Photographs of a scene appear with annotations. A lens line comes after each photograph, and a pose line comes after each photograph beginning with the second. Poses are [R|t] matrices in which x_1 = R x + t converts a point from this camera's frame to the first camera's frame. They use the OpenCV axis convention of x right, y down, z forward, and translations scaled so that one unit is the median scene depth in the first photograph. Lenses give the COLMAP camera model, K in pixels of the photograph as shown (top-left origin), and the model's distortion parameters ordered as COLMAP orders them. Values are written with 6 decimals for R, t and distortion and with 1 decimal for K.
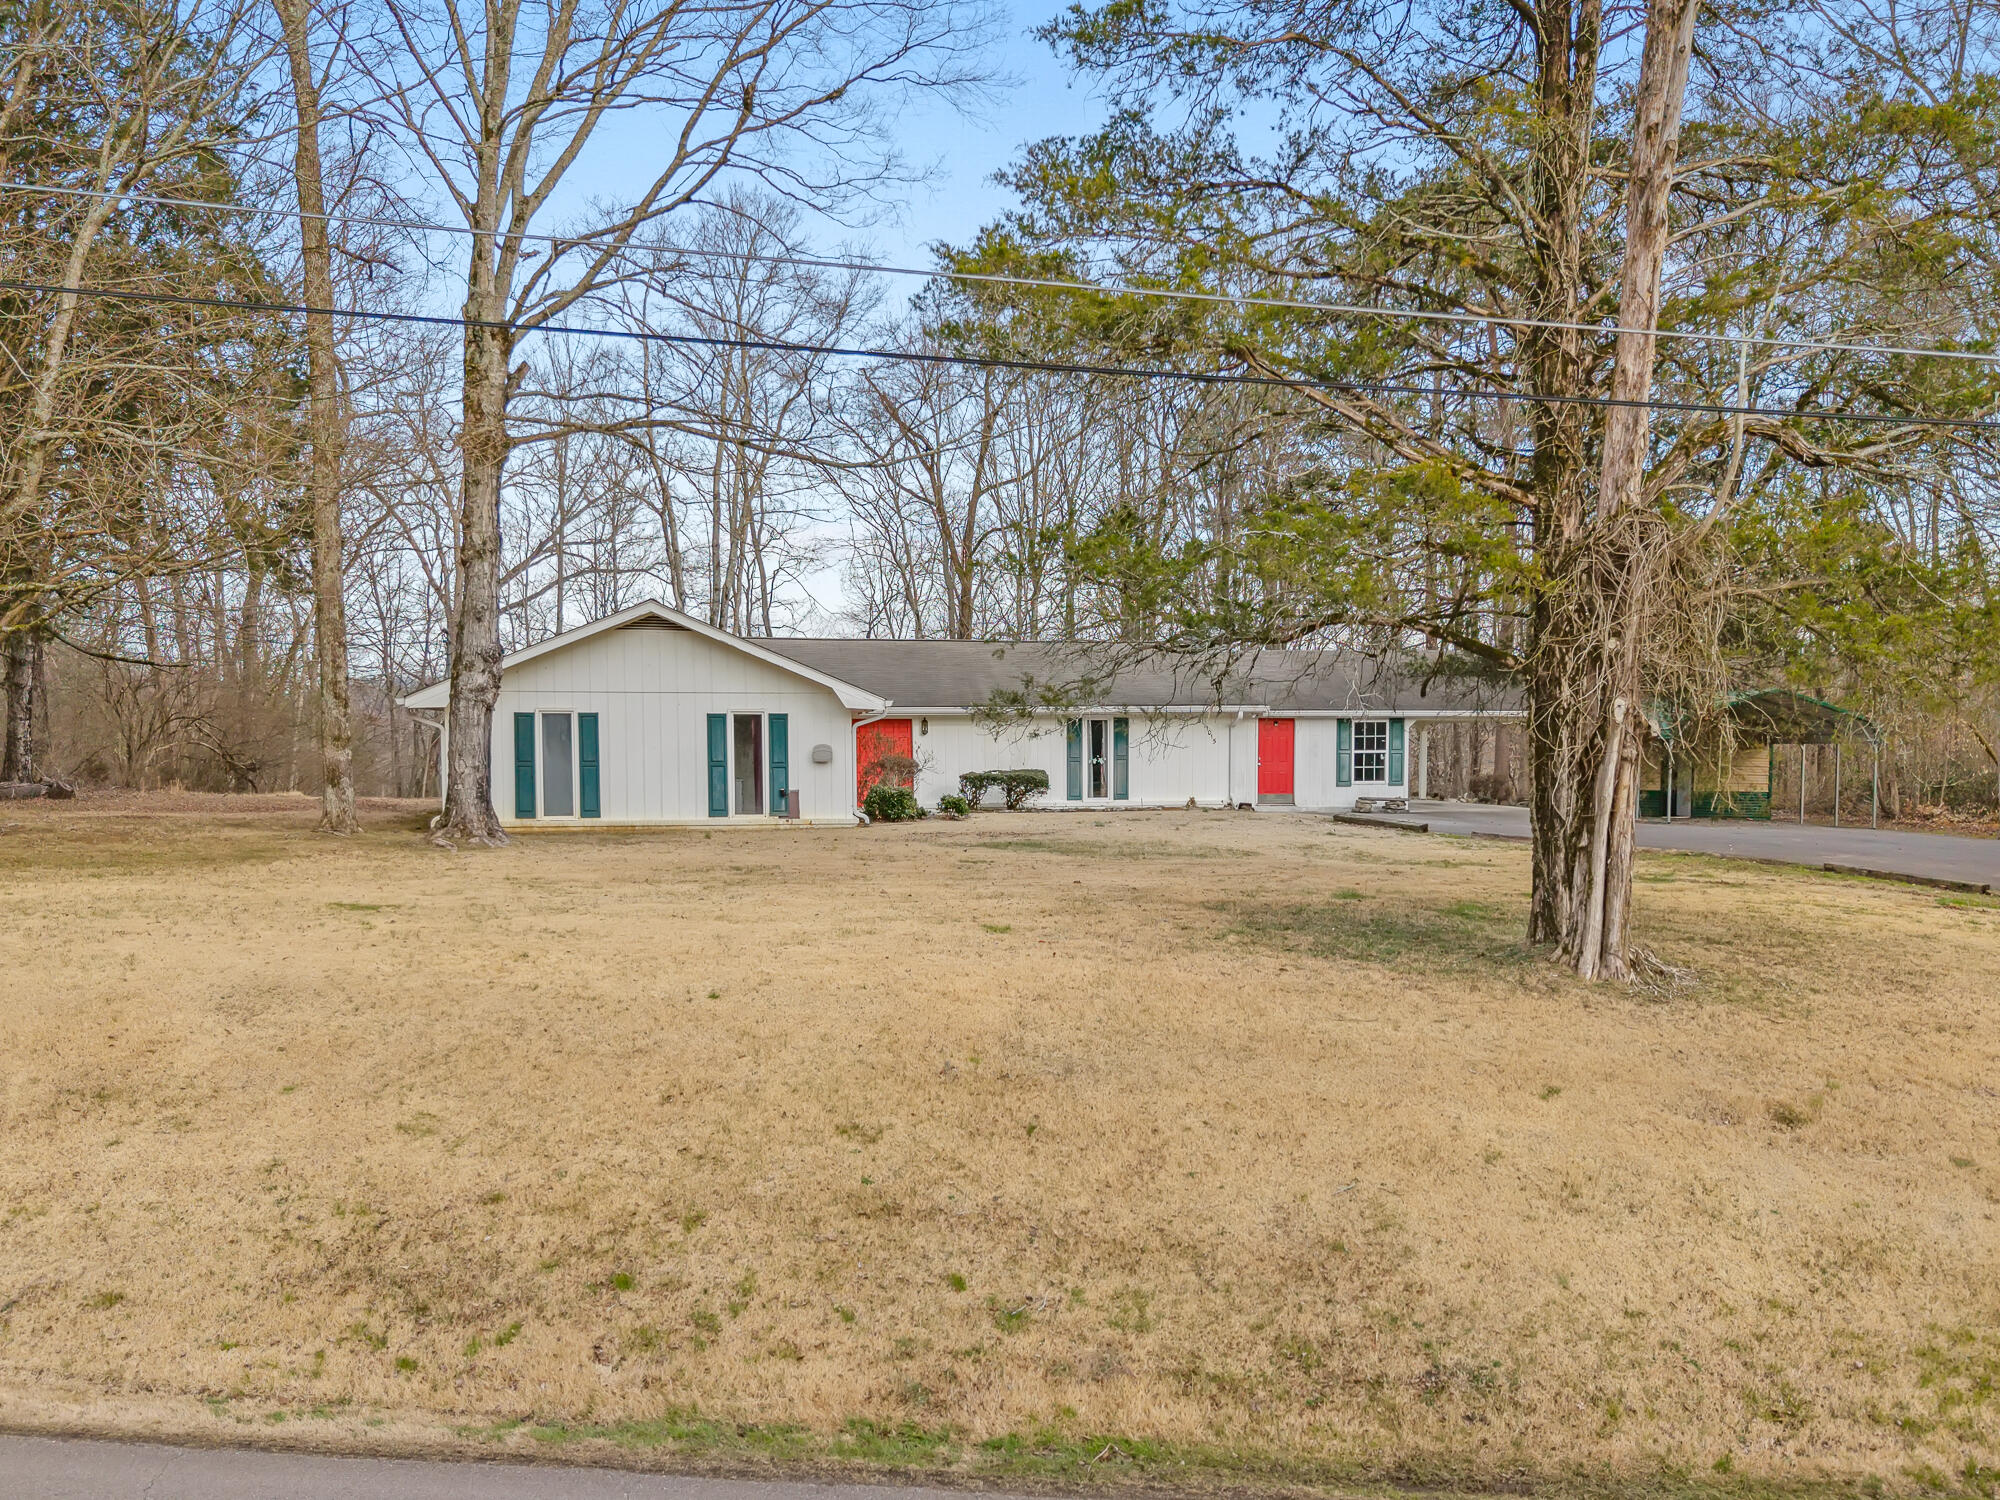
lens RADIAL K [[1744.8, 0, 1022.0], [0, 1744.8, 841.0], [0, 0, 1]] dist [0.058851, -0.012219]
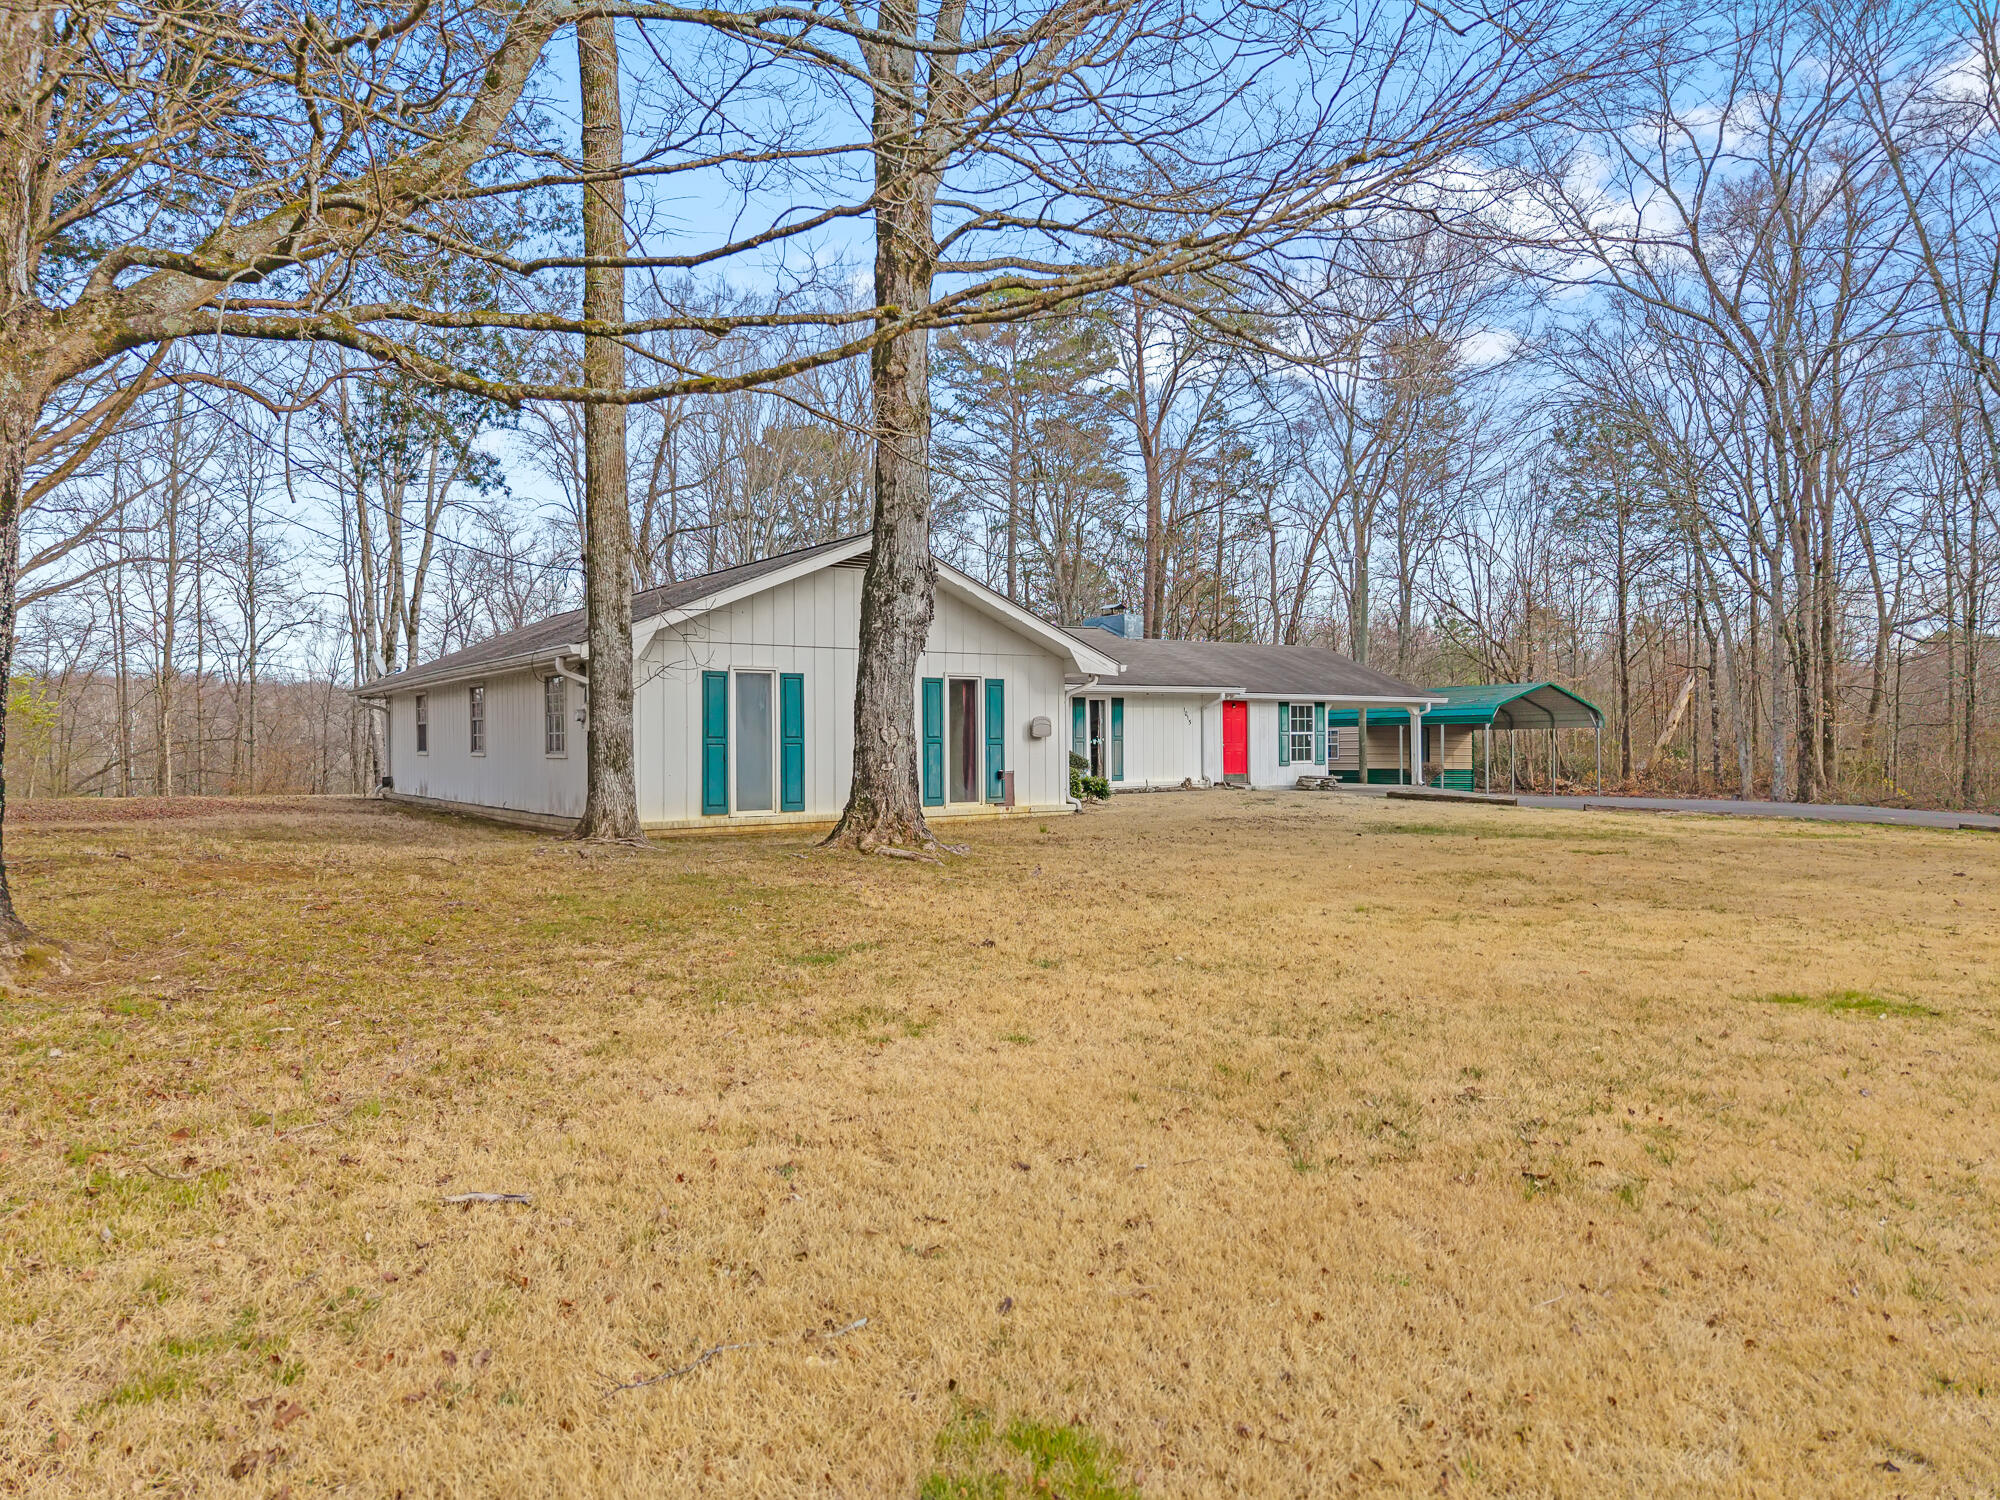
lens RADIAL K [[1363.1, 0, 1010.9], [0, 1363.1, 747.9], [0, 0, 1]] dist [0.037596, -0.009423]
pose [[0.903578, -0.005391, 0.428390, -0.337415], [0.028737, 0.998432, -0.048049, -0.007794], [-0.427459, 0.055726, 0.902316, 0.348129]]
